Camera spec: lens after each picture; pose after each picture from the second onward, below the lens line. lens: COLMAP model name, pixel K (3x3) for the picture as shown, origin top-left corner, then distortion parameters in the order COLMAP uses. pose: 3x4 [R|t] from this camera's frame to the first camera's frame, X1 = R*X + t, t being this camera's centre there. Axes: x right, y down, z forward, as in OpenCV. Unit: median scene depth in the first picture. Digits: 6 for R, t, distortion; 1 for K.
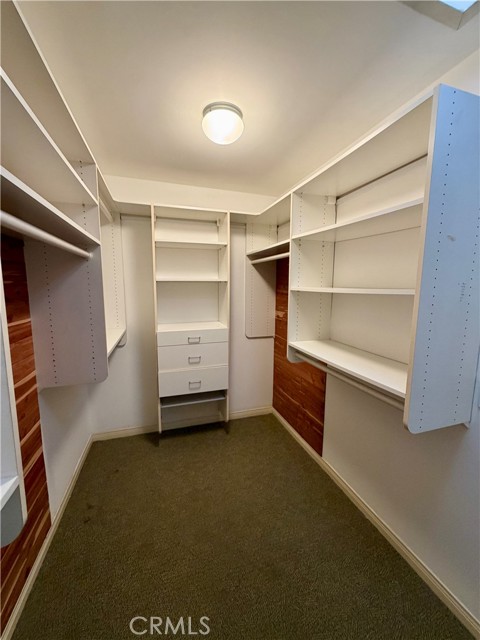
lens RADIAL K [[255.5, 0, 240.4], [0, 255.5, 319.7], [0, 0, 1]] dist [-0.000712, 0.000529]
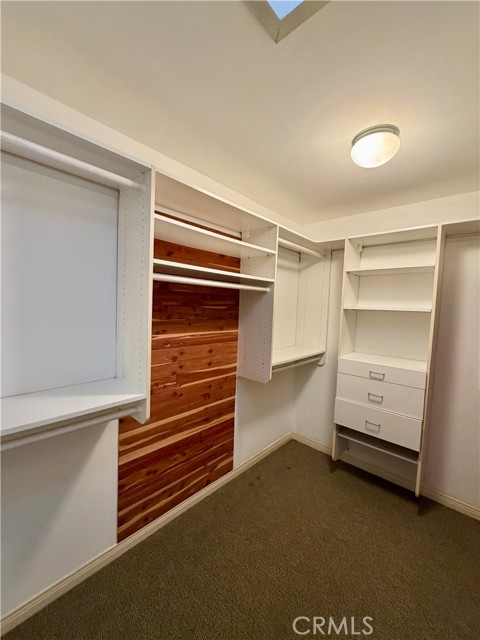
lens RADIAL K [[255.5, 0, 241.4], [0, 255.5, 319.8], [0, 0, 1]] dist [-0.000712, 0.000529]
pose [[0.491294, 0.062313, -0.868762, 0.349589], [-0.149571, 0.988656, -0.013672, -0.029780], [0.858055, 0.136659, 0.495042, 0.125574]]
